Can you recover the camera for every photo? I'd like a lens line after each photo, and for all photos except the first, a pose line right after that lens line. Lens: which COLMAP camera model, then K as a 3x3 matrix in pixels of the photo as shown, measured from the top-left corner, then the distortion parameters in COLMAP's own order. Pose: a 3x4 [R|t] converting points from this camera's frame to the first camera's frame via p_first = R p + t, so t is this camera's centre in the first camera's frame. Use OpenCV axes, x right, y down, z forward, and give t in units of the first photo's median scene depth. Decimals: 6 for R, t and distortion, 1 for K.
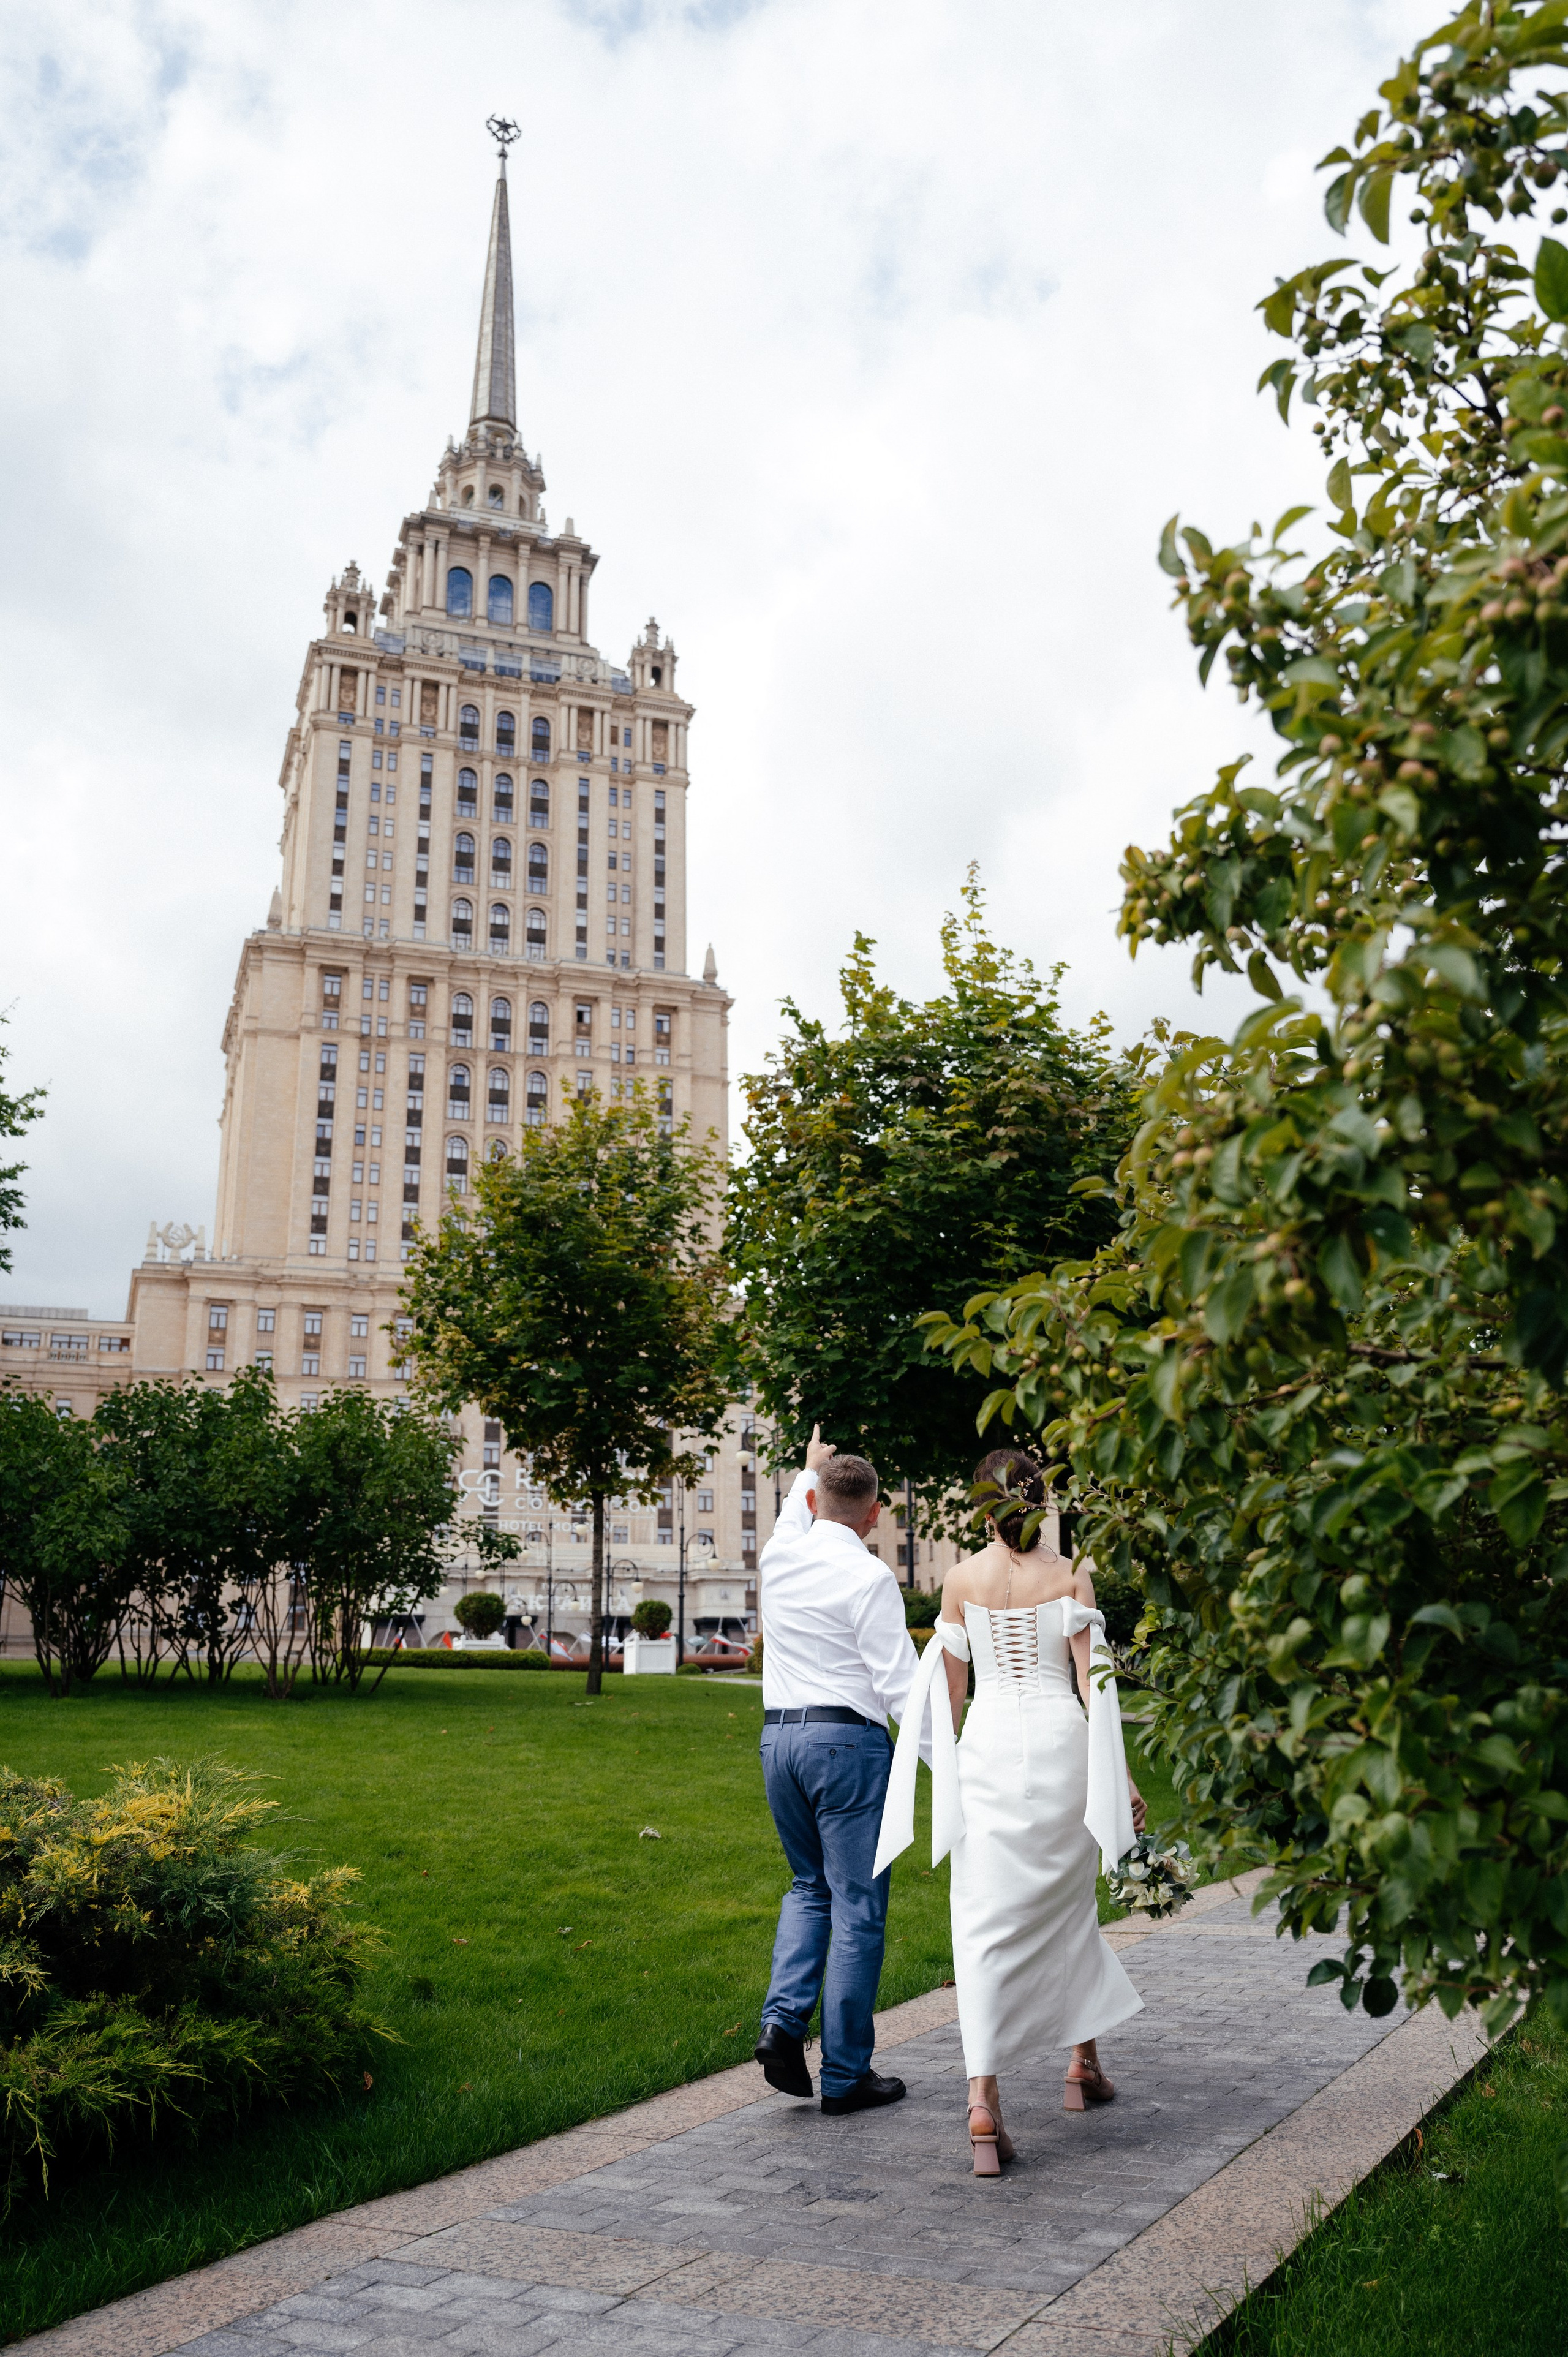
lens RADIAL K [[1809.6, 0, 790.5], [0, 1809.6, 1194.4], [0, 0, 1]] dist [0.009804, -0.001756]
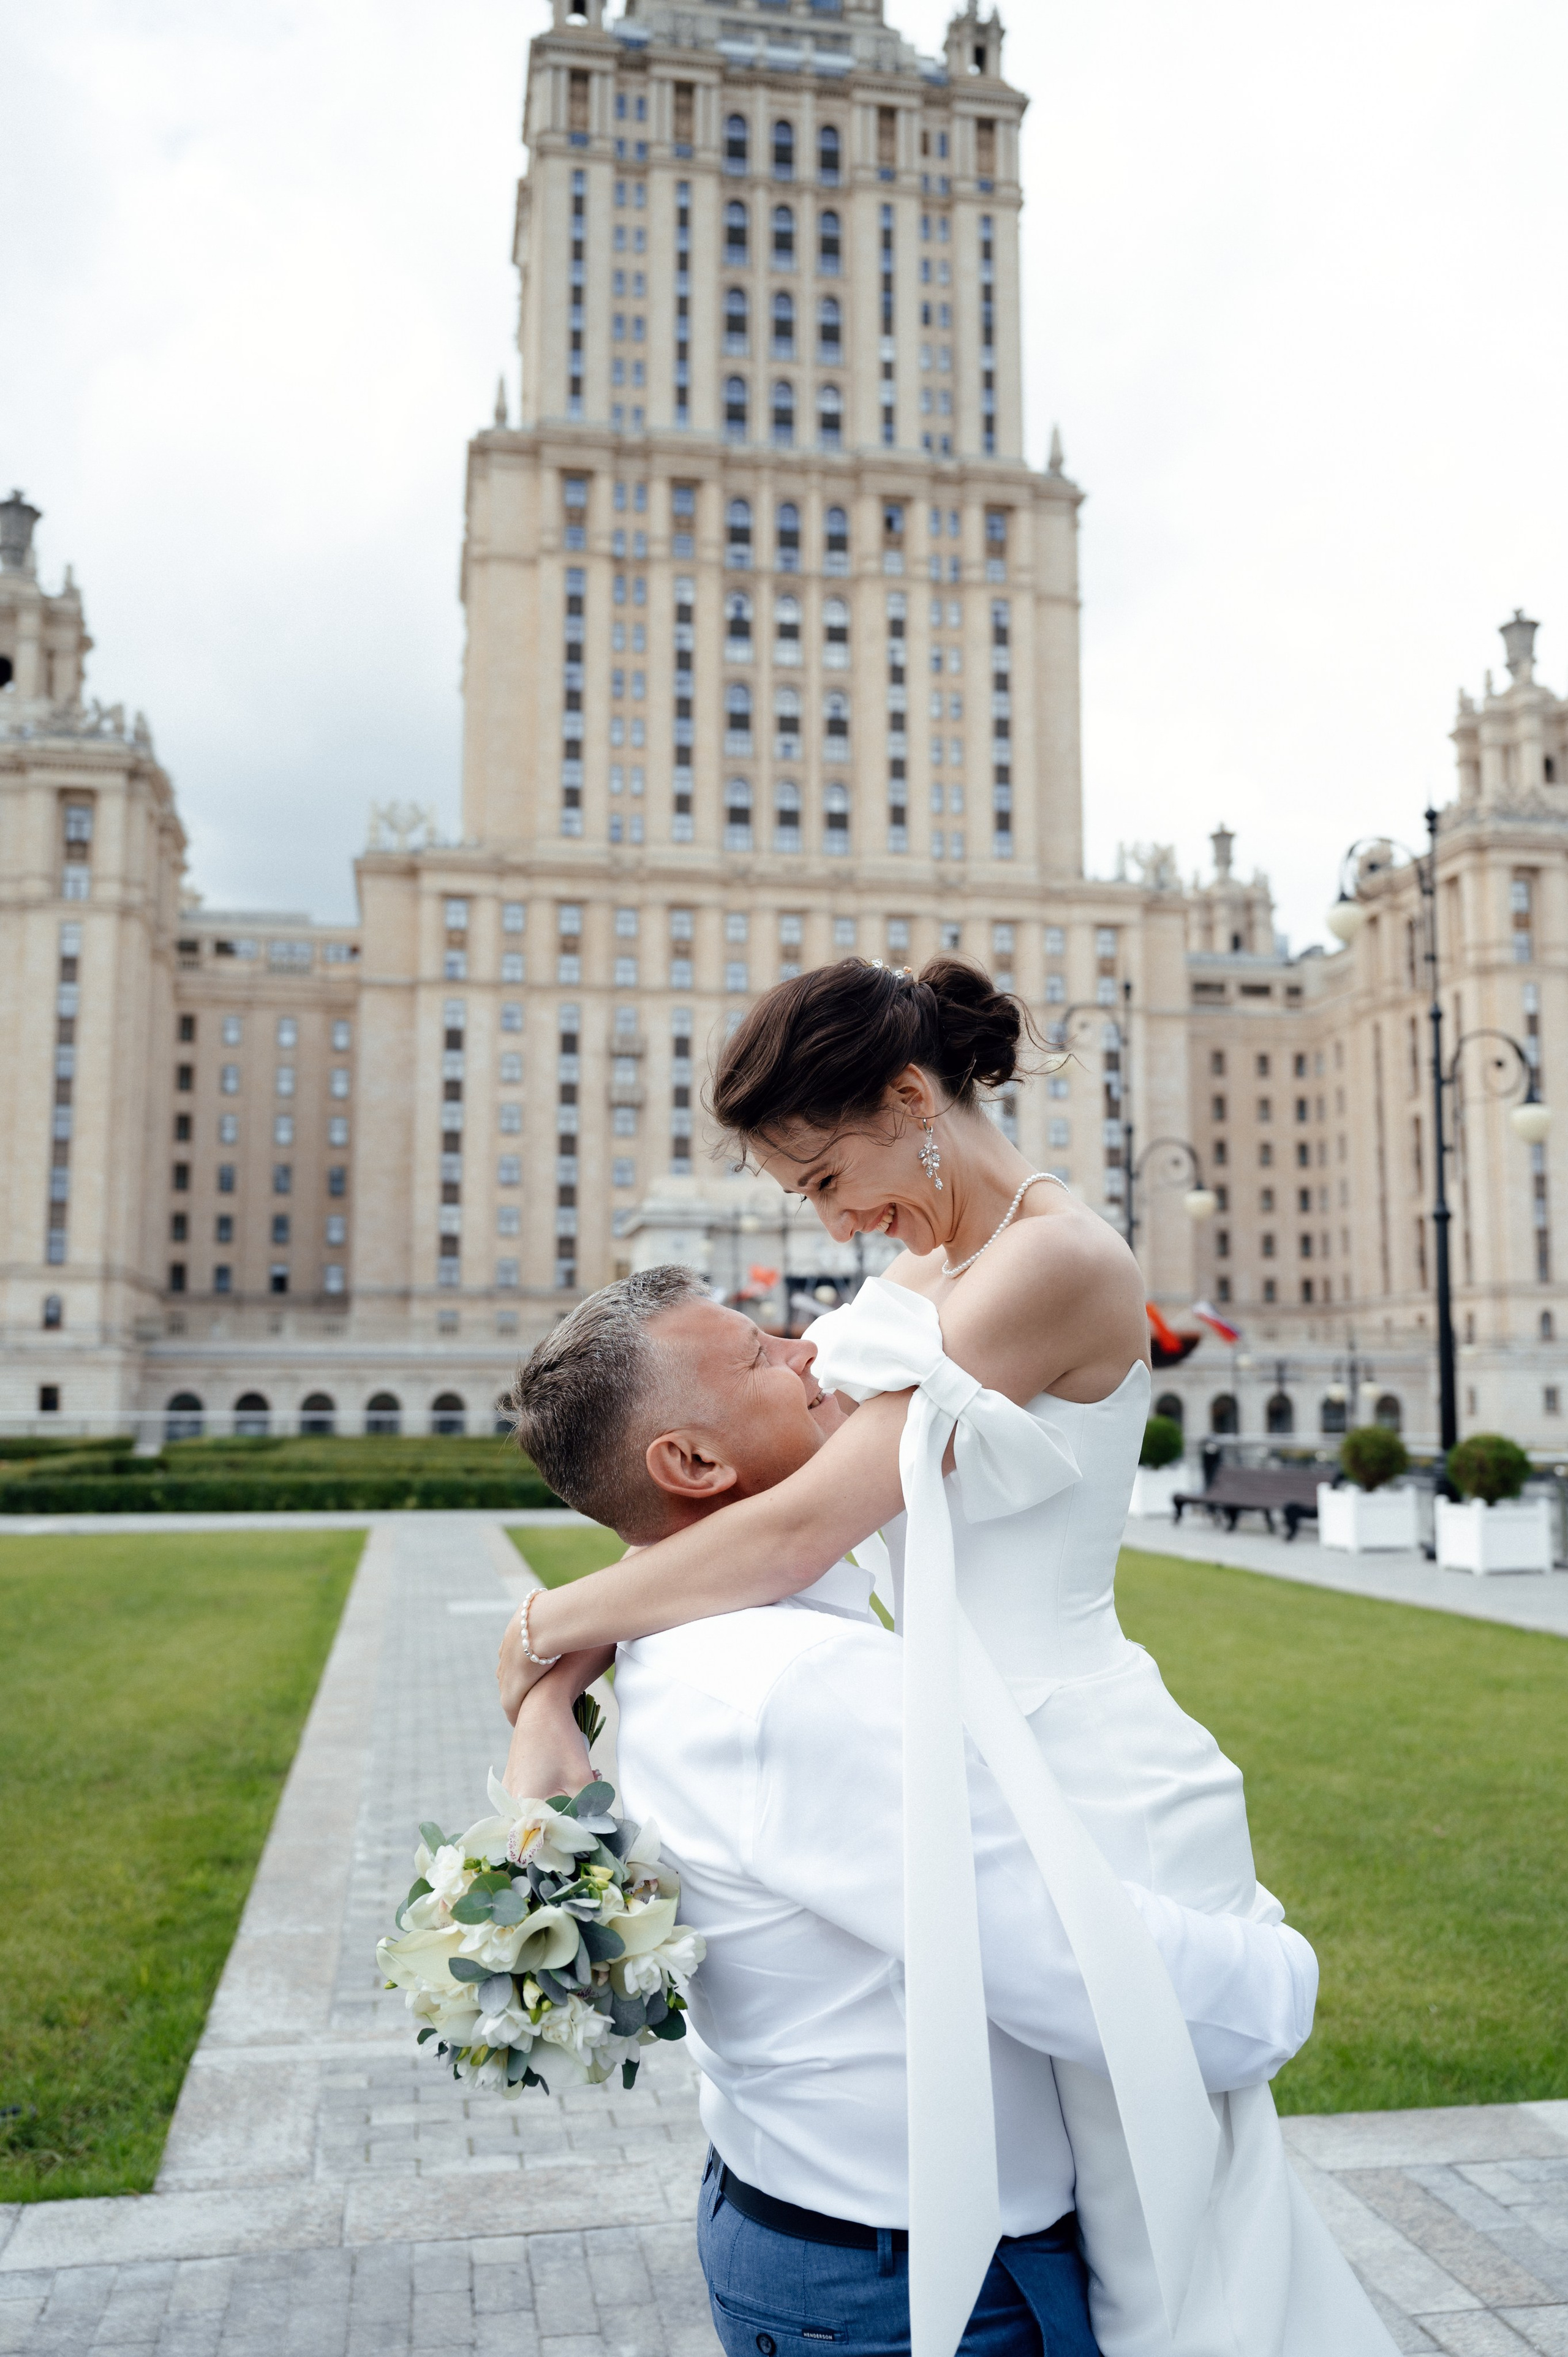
lens RADIAL K [[1986.5, 0, 792.8], [0, 1986.5, 1182.1], [0, 0, 1]] dist [-0.003470, 0.010002]
pose [[0.985212, -0.003626, -0.171299, -0.011877], [0.034462, 0.983537, 0.177389, 0.027298], [0.167835, -0.180669, 0.969118, 0.114874]]
